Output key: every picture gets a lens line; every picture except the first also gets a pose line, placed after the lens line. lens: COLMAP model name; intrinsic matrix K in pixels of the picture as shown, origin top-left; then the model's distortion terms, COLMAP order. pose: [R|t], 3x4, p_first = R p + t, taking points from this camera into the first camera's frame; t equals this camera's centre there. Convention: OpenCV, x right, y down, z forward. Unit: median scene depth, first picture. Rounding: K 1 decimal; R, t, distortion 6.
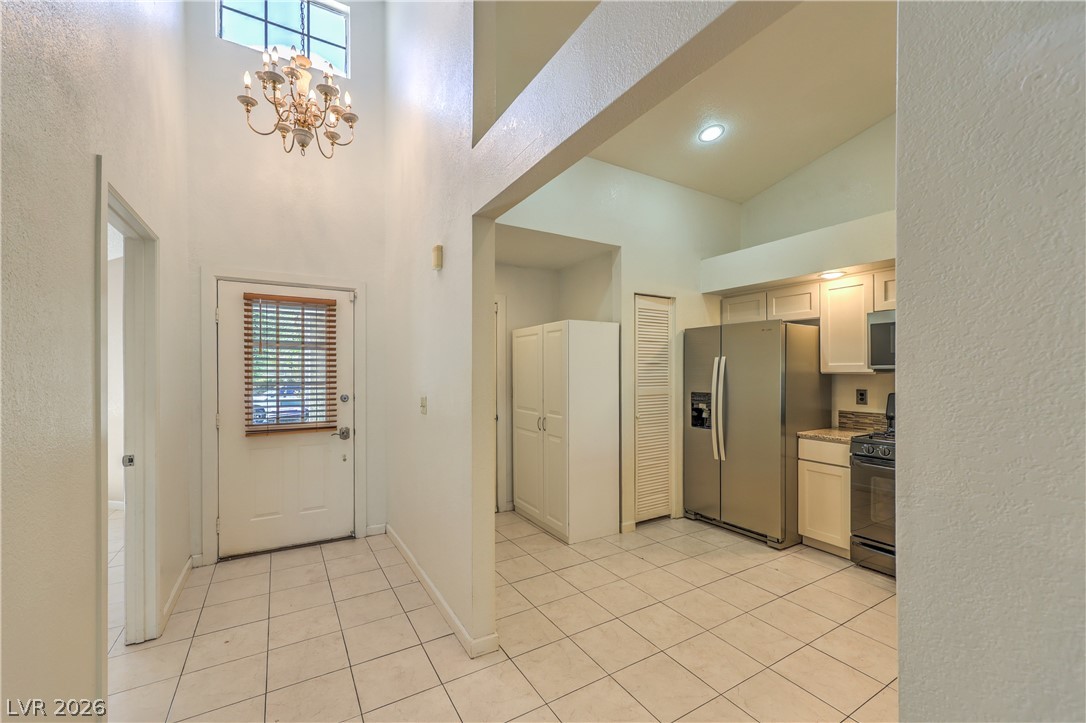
lens RADIAL K [[441.0, 0, 535.9], [0, 441.0, 372.2], [0, 0, 1]] dist [0.002641, 0.000266]
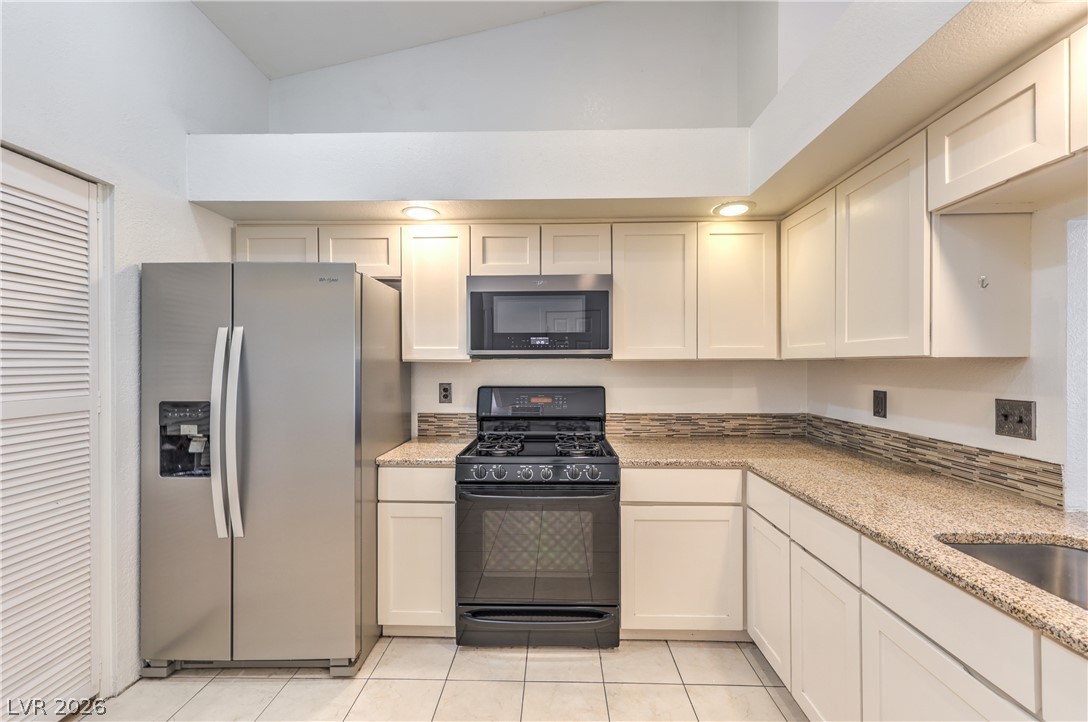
lens RADIAL K [[441.8, 0, 548.3], [0, 441.8, 365.0], [0, 0, 1]] dist [0.002641, 0.000266]
pose [[0.524197, -0.002453, 0.851593, 0.191450], [0.001499, 0.999997, 0.001958, 0.007420], [-0.851596, 0.000250, 0.524199, 0.461154]]
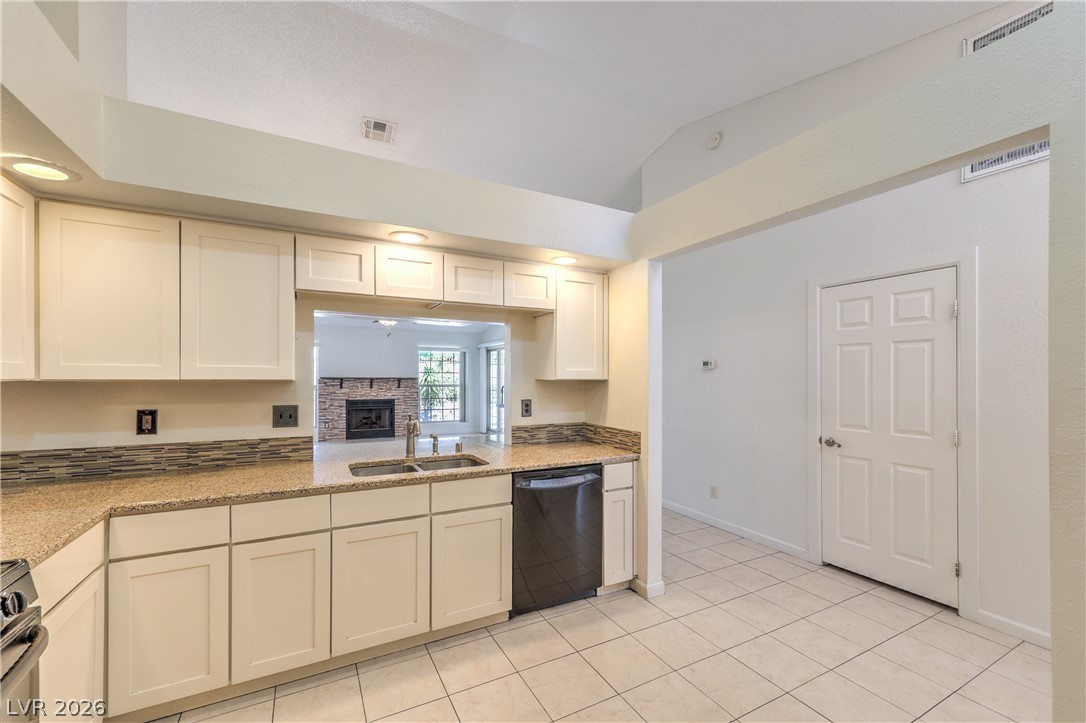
lens RADIAL K [[441.0, 0, 542.5], [0, 441.0, 378.5], [0, 0, 1]] dist [0.002641, 0.000266]
pose [[-0.999341, -0.004564, 0.036015, 0.336432], [-0.004452, 0.999985, 0.003183, -0.004854], [-0.036029, 0.003021, -0.999346, 0.982449]]
